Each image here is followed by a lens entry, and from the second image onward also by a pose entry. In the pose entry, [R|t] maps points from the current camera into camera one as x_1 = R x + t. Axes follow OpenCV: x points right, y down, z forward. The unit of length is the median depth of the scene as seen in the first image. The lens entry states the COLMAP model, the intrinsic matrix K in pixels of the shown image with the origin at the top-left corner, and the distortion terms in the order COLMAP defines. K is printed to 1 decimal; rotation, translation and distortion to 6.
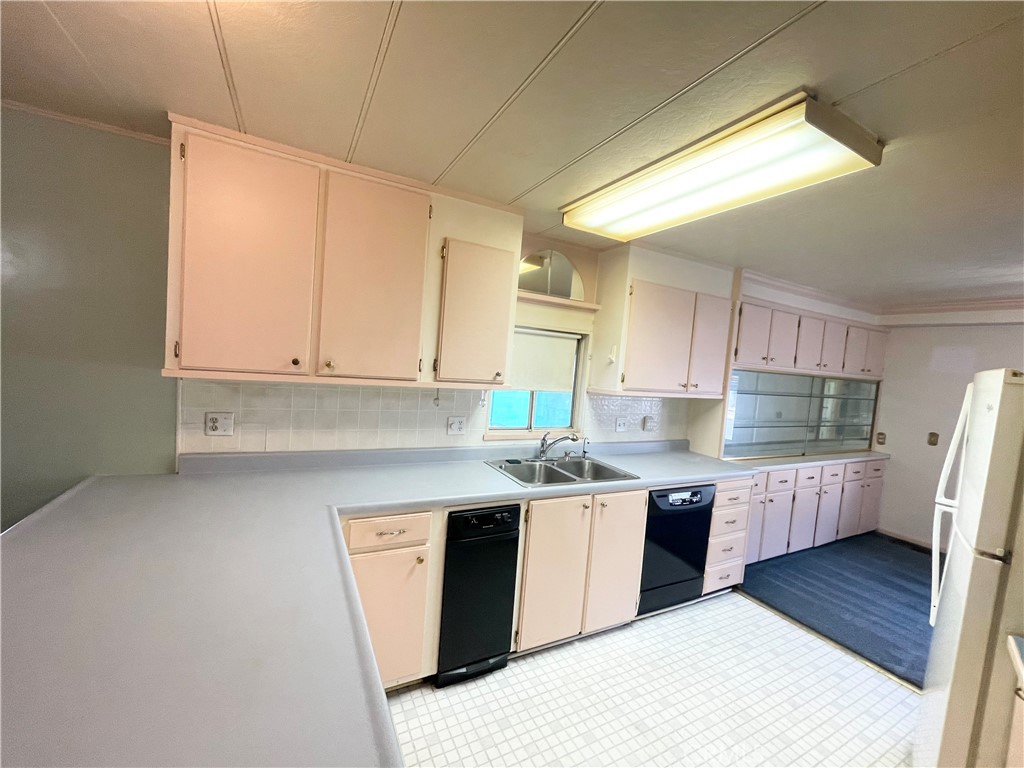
lens RADIAL K [[413.4, 0, 514.9], [0, 413.4, 382.7], [0, 0, 1]] dist [-0.002232, 0.000788]
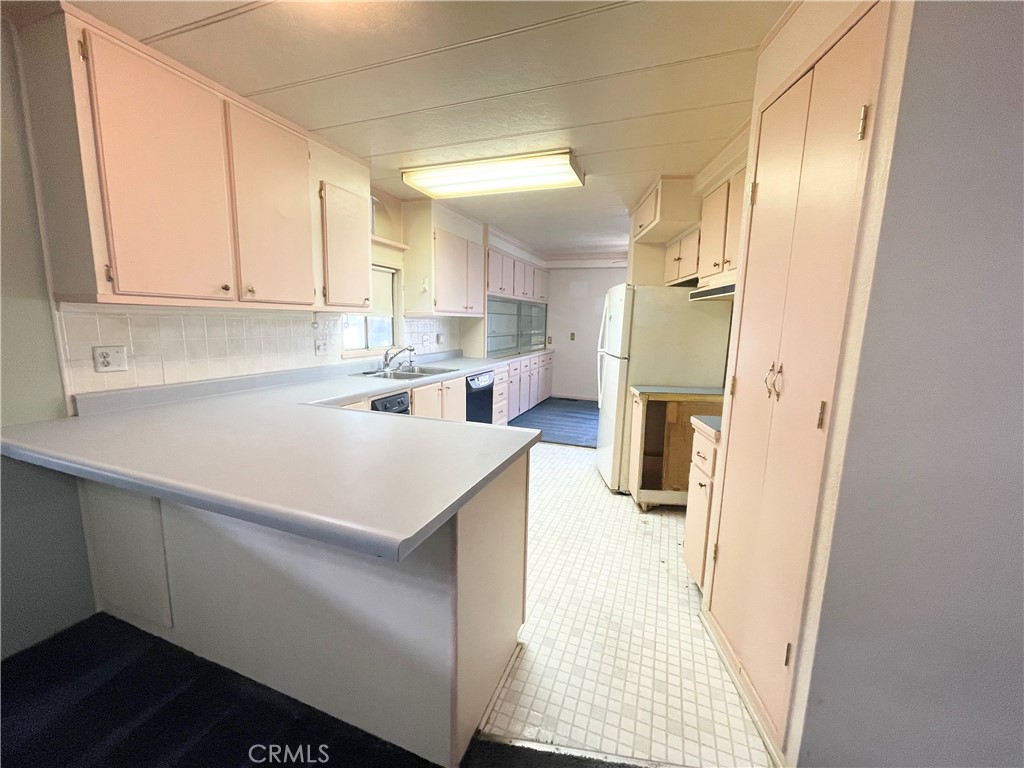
lens RADIAL K [[413.4, 0, 516.0], [0, 413.4, 383.9], [0, 0, 1]] dist [-0.002232, 0.000788]
pose [[0.747297, -0.161851, 0.644478, -0.481729], [0.072473, 0.983949, 0.163069, 0.052268], [-0.660527, -0.075153, 0.747032, -0.224847]]
